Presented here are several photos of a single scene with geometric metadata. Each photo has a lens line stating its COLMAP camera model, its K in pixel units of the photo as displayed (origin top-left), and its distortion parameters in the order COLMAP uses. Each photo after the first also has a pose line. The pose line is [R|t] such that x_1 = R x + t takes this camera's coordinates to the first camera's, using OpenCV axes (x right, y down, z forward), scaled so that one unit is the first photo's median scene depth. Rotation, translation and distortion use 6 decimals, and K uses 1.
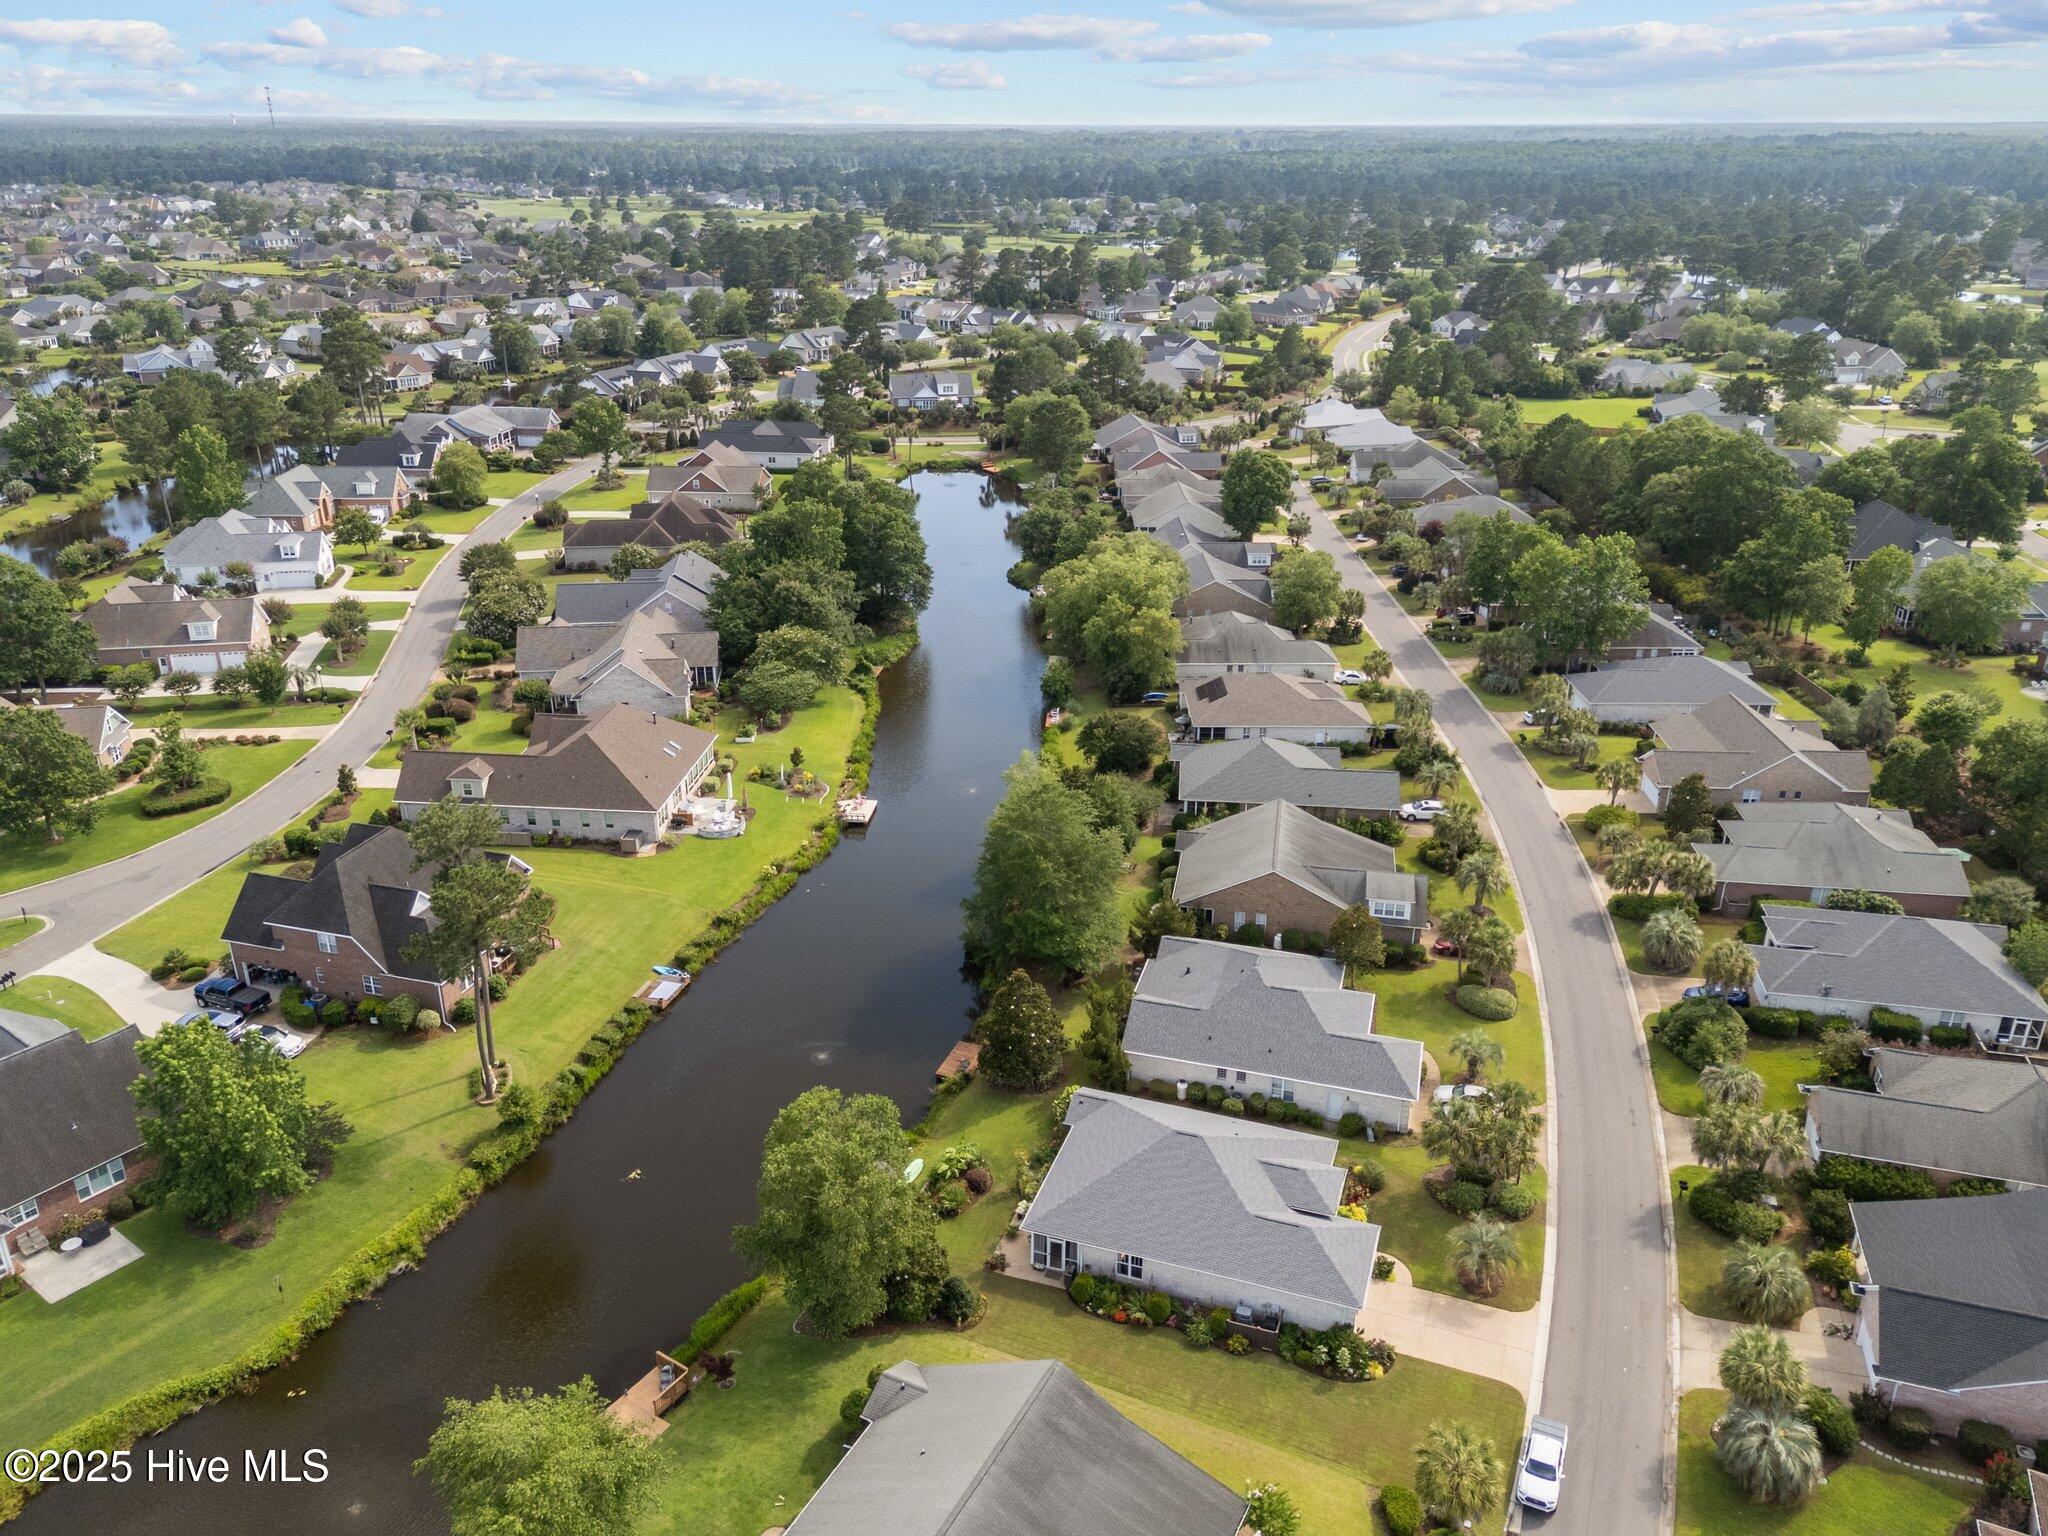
lens RADIAL K [[1479.8, 0, 1024.0], [0, 1479.8, 768.0], [0, 0, 1]] dist [0.037184, 0.000607]
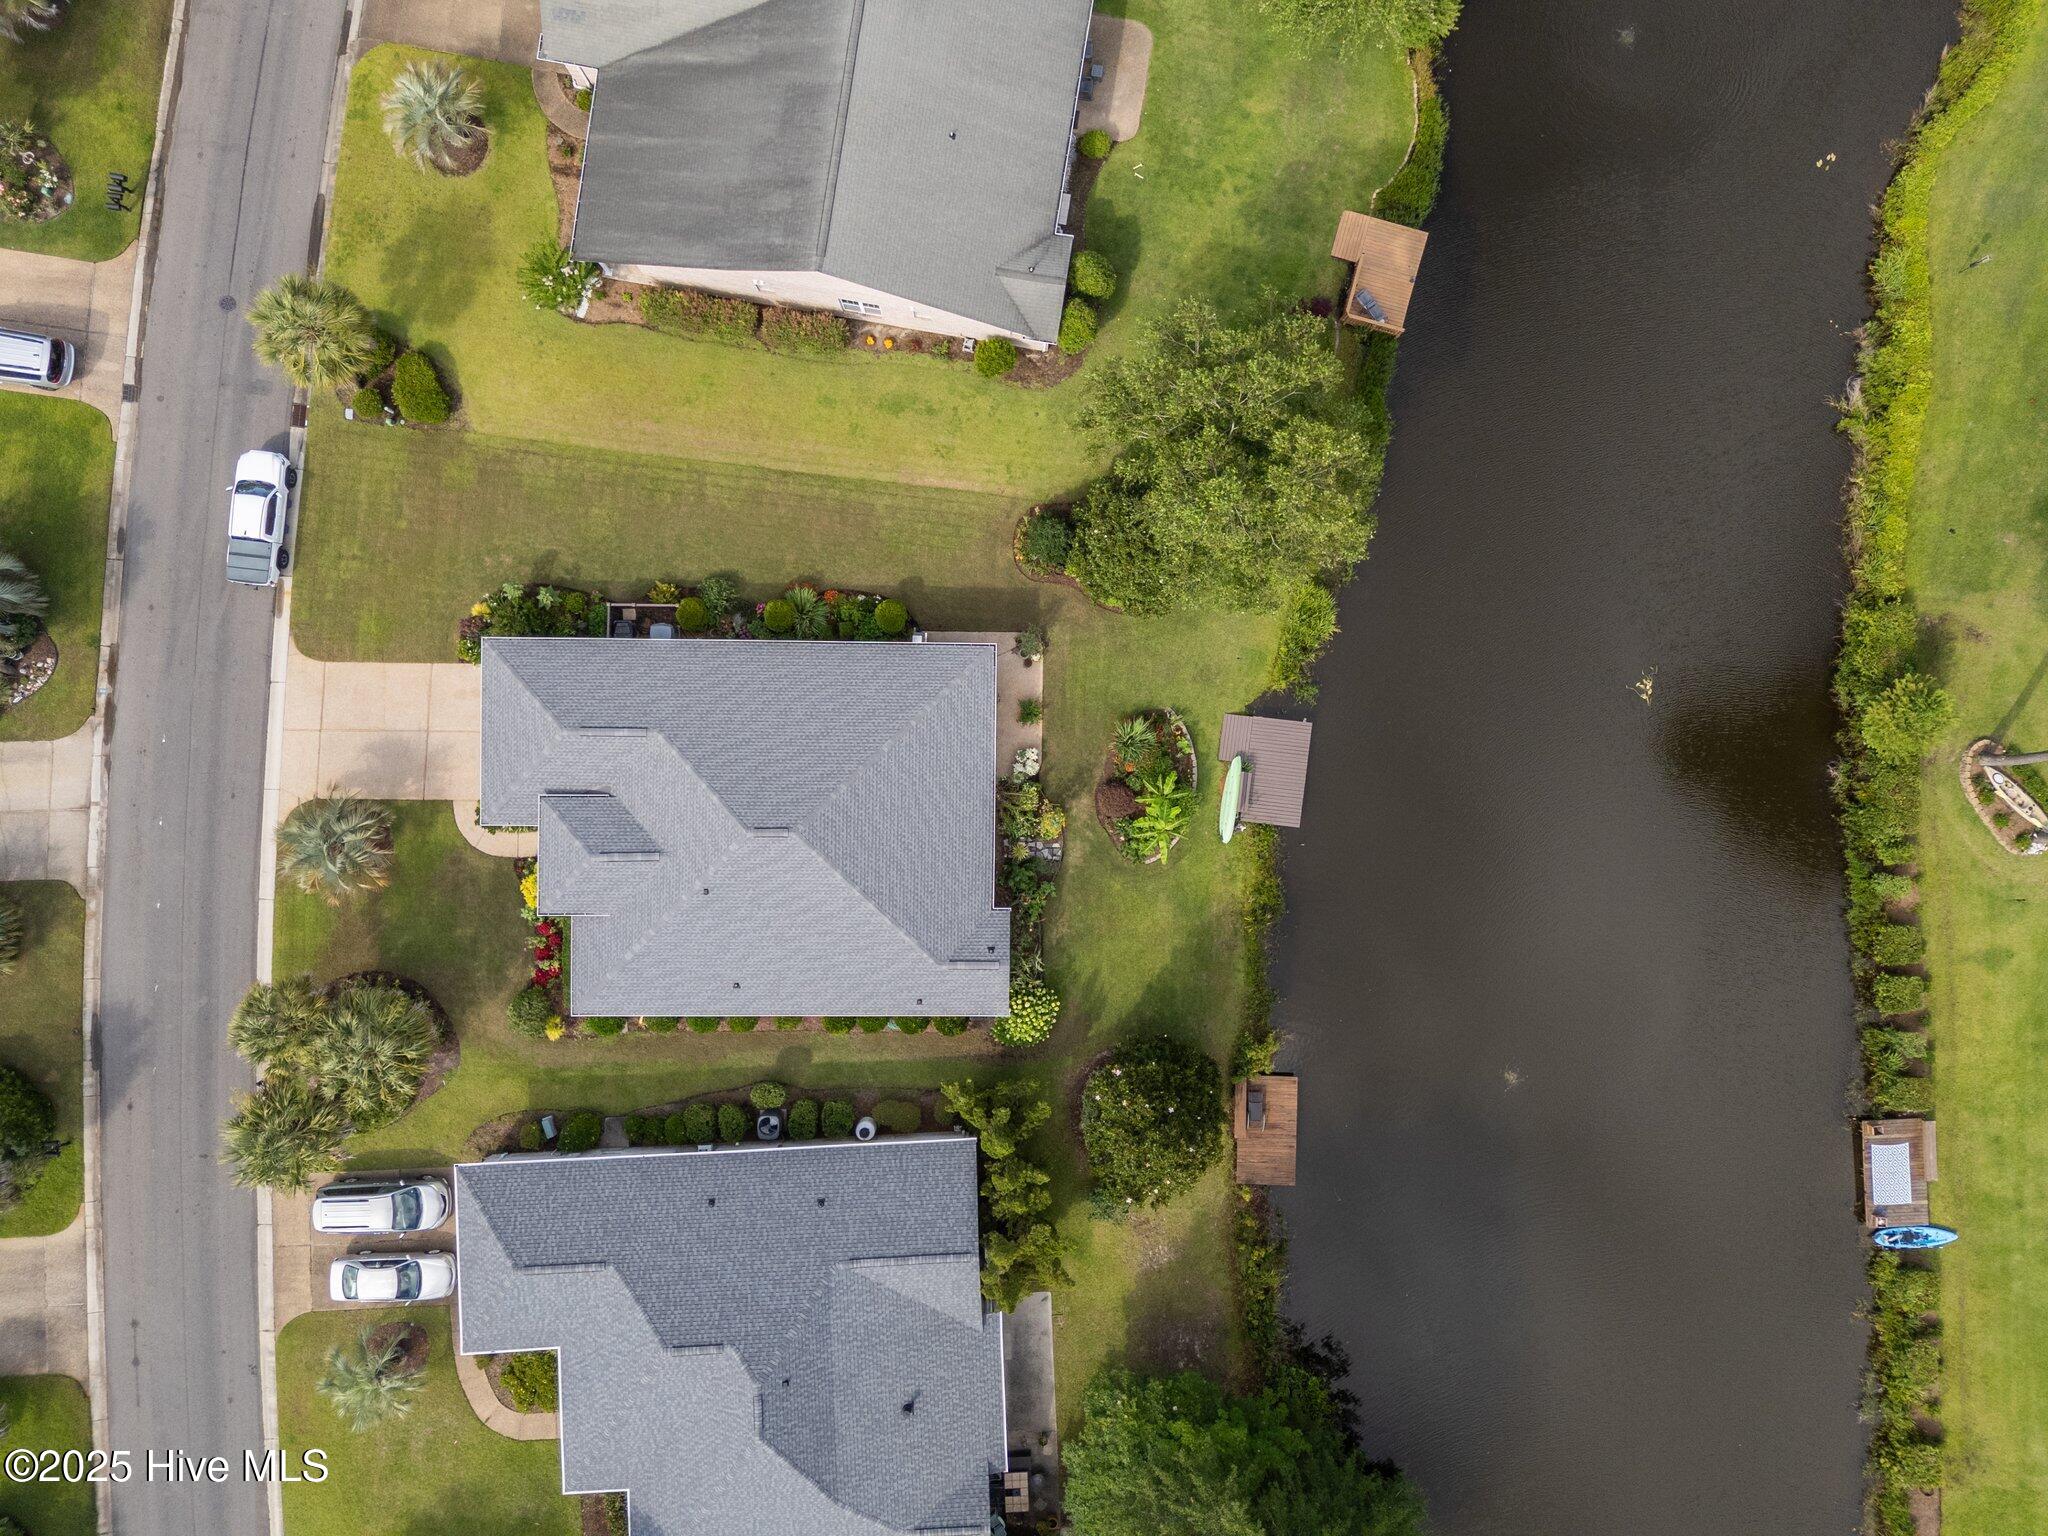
lens RADIAL K [[1479.8, 0, 1024.0], [0, 1479.8, 768.0], [0, 0, 1]] dist [0.037184, 0.000607]
pose [[-0.946075, 0.323650, -0.013908, 0.013573], [-0.146505, -0.389173, 0.909440, -0.327587], [0.288928, 0.862436, 0.415603, 0.796636]]
